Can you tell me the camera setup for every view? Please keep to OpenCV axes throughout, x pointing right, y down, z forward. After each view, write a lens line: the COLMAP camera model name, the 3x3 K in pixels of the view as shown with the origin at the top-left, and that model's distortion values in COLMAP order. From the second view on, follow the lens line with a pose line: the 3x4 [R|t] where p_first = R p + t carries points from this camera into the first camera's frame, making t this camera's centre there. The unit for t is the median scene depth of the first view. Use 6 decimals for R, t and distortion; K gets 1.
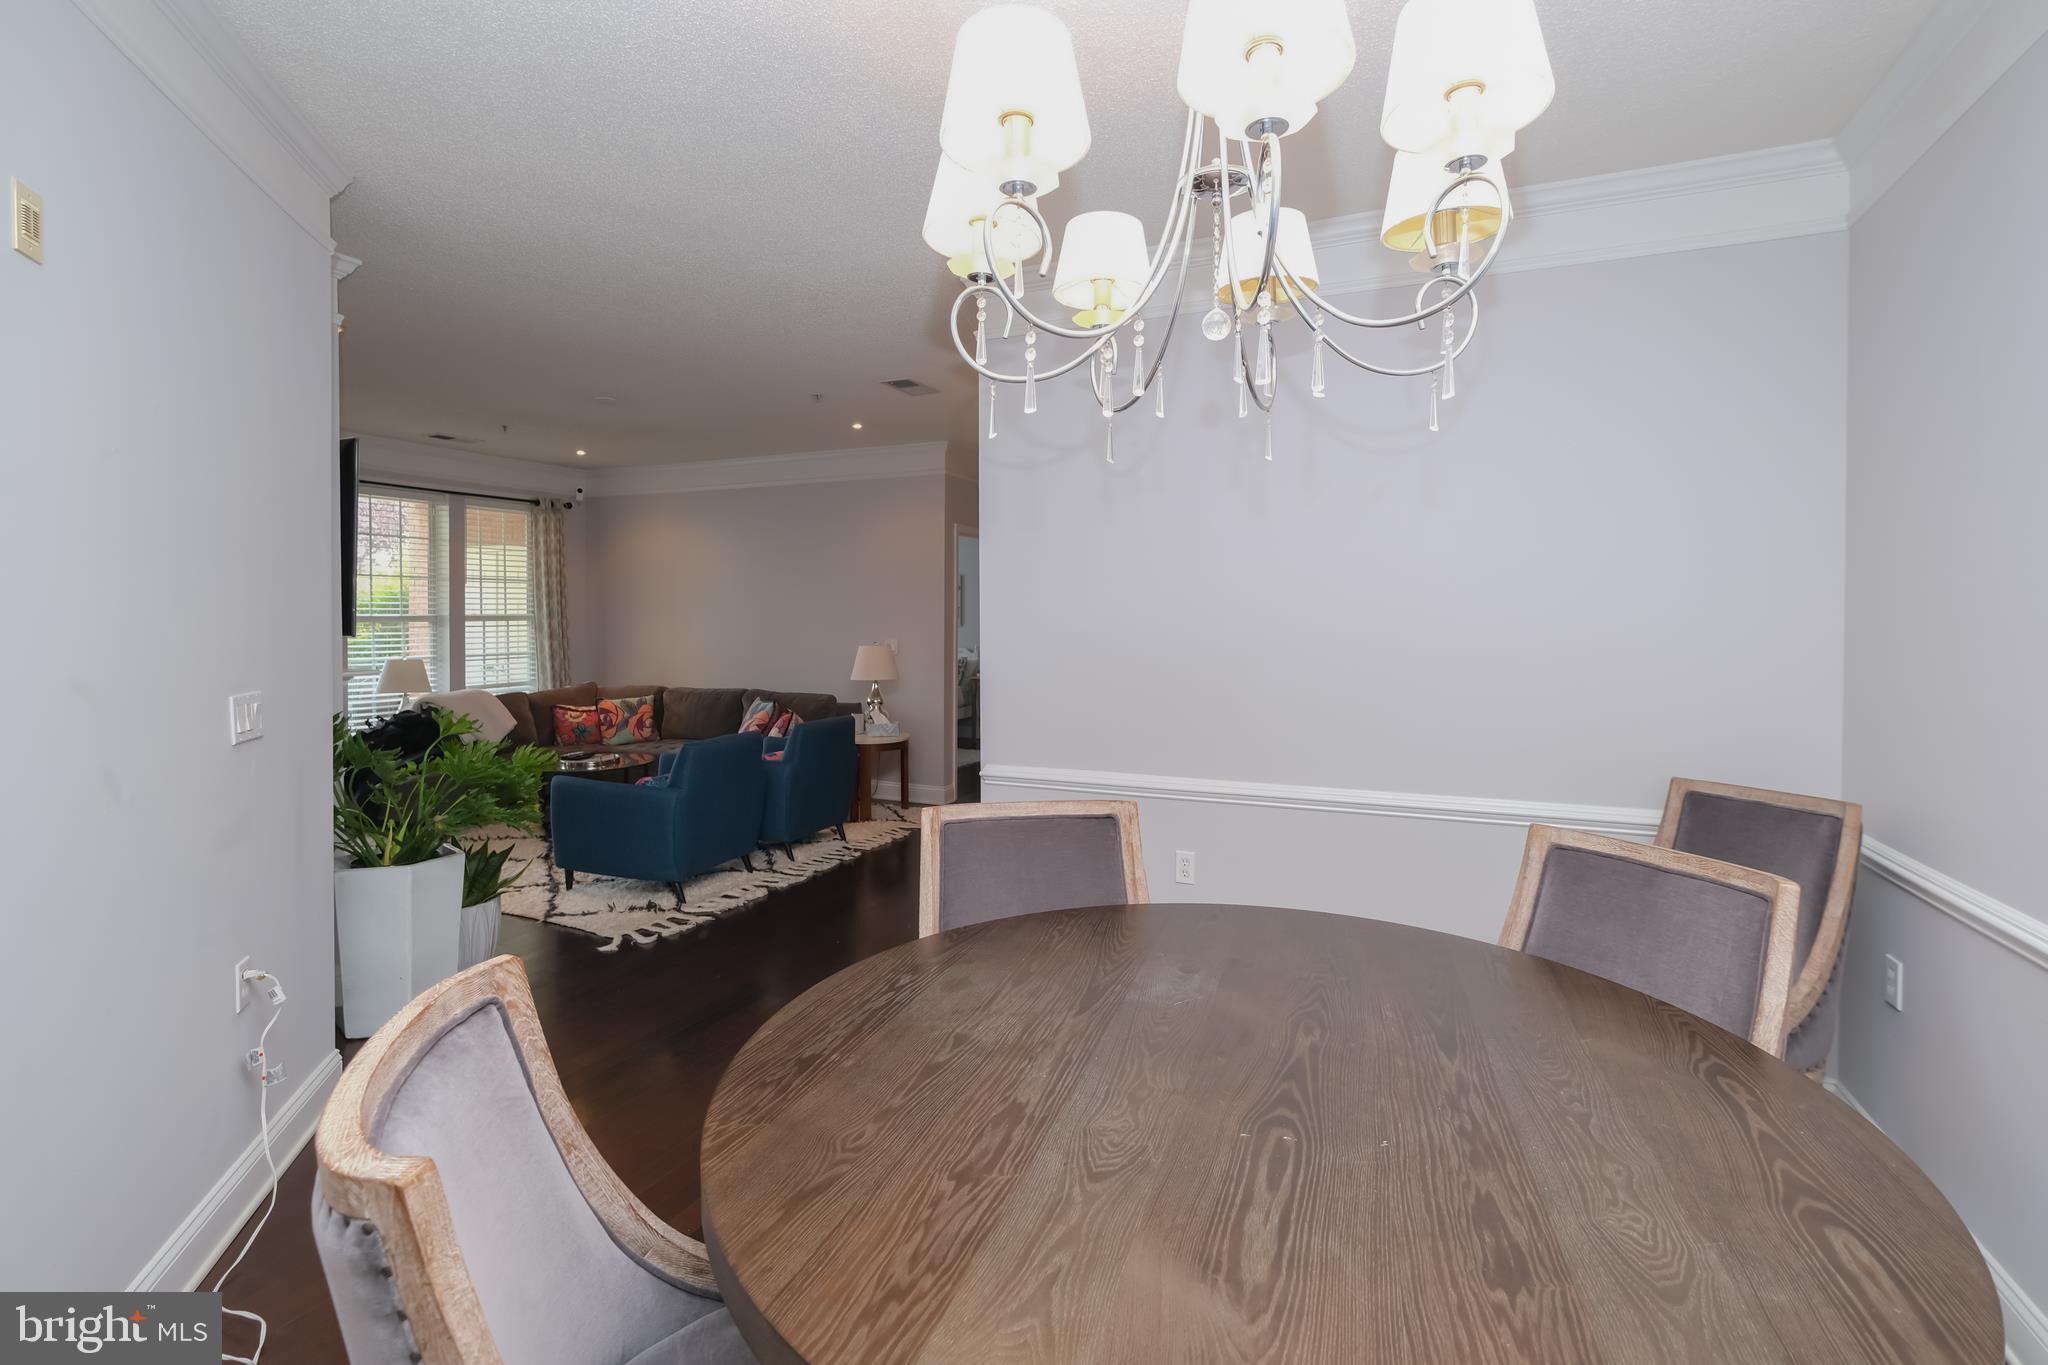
lens RADIAL K [[920.3, 0, 1007.1], [0, 920.3, 613.9], [0, 0, 1]] dist [0.003731, -0.000212]
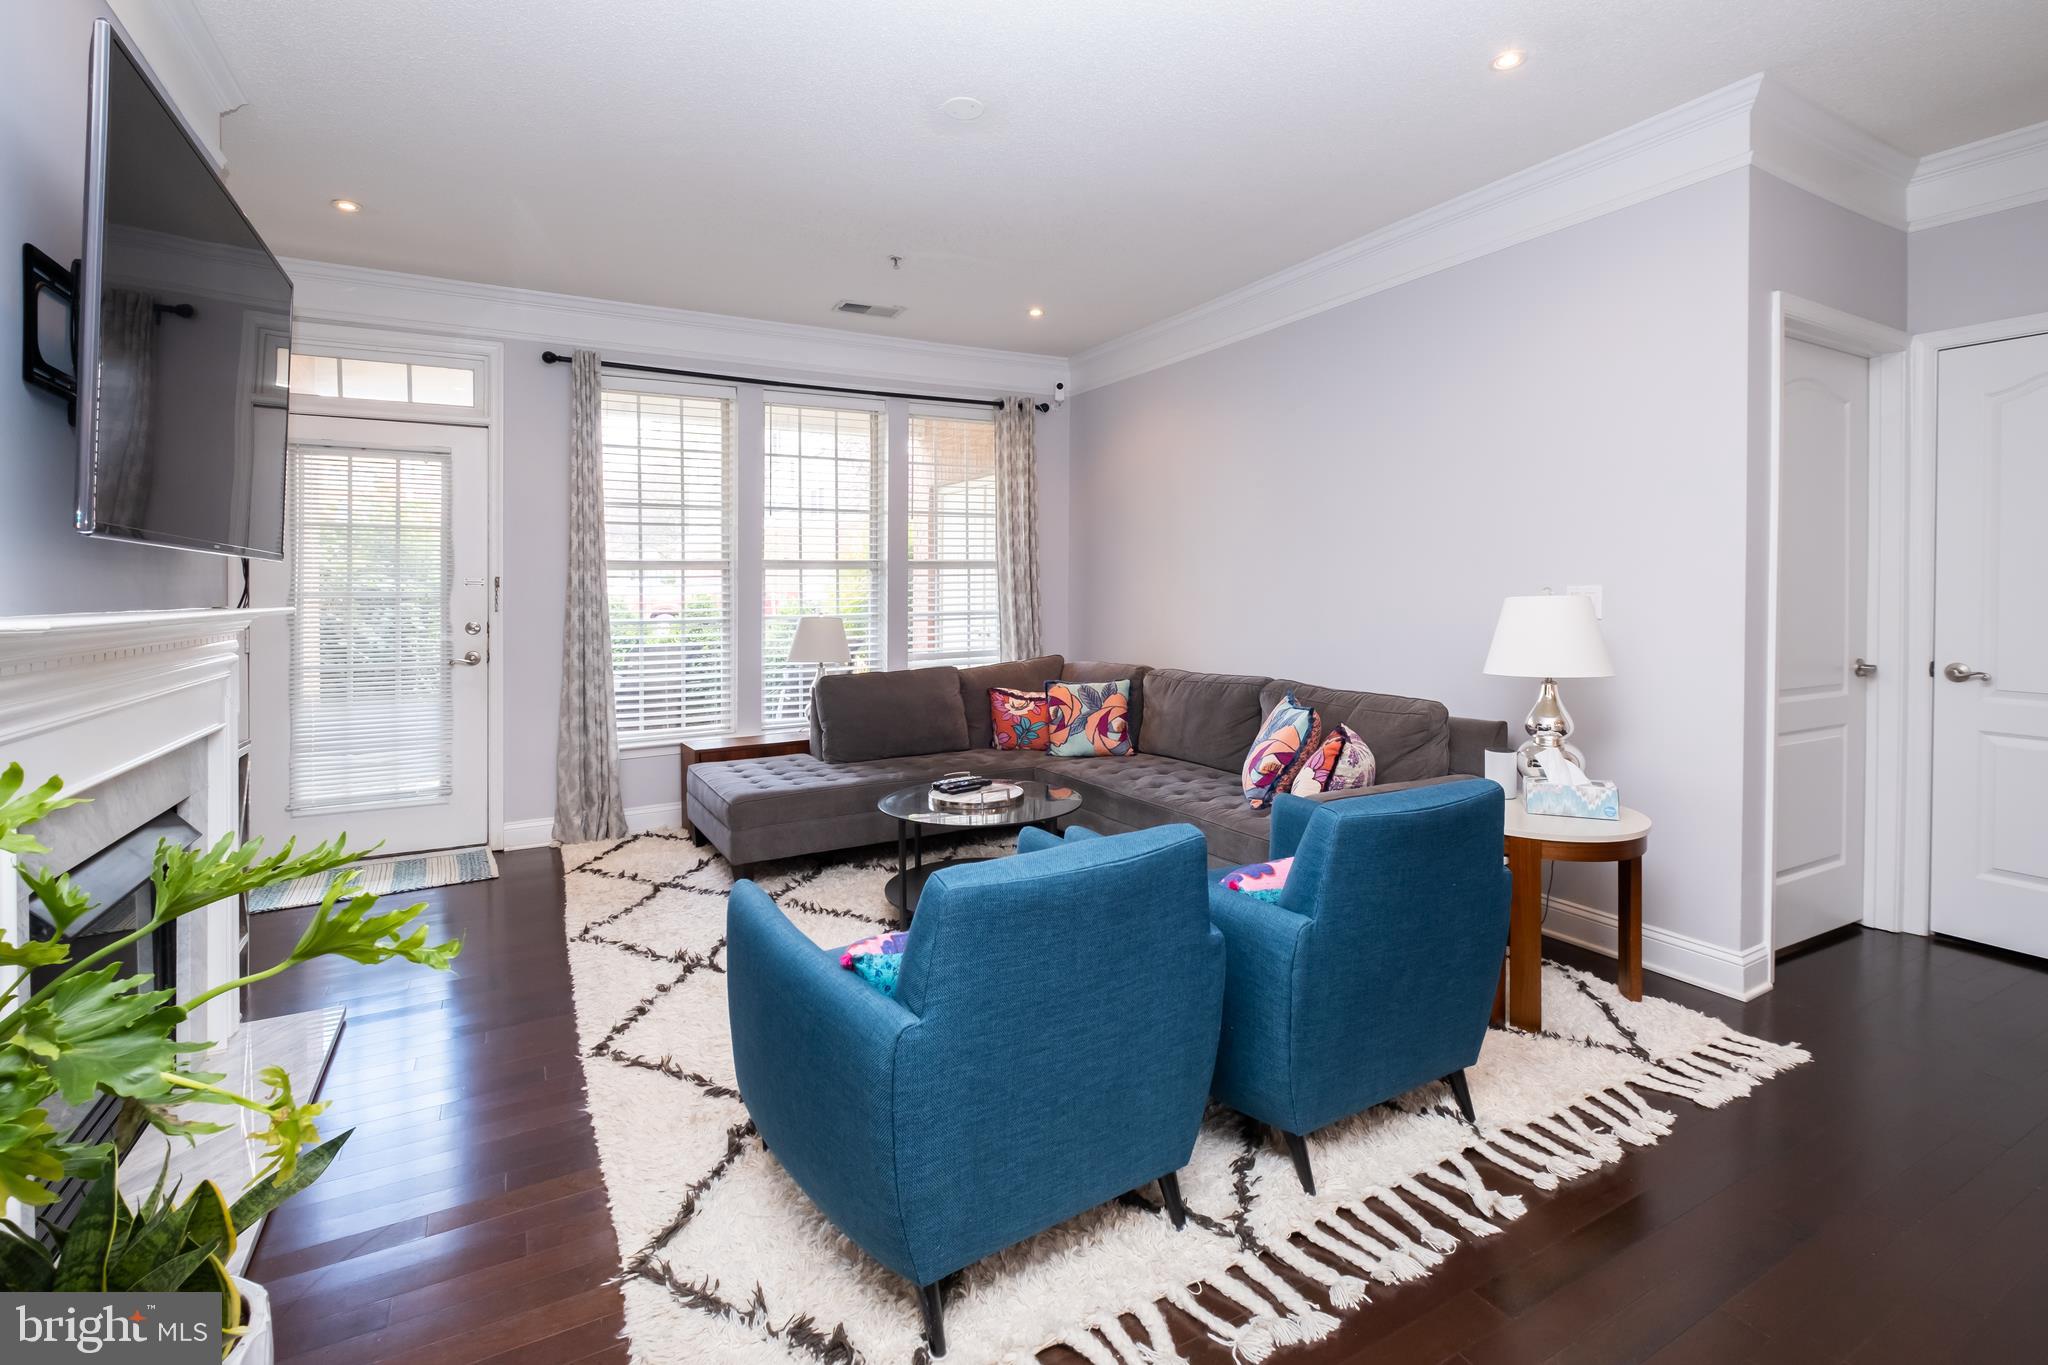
lens RADIAL K [[920.3, 0, 1007.1], [0, 920.3, 613.9], [0, 0, 1]] dist [0.003731, -0.000212]
pose [[0.805255, 0.008153, -0.592872, -0.084655], [0.011797, 0.999487, 0.029768, 0.024970], [0.592811, -0.030965, 0.804746, 0.466701]]
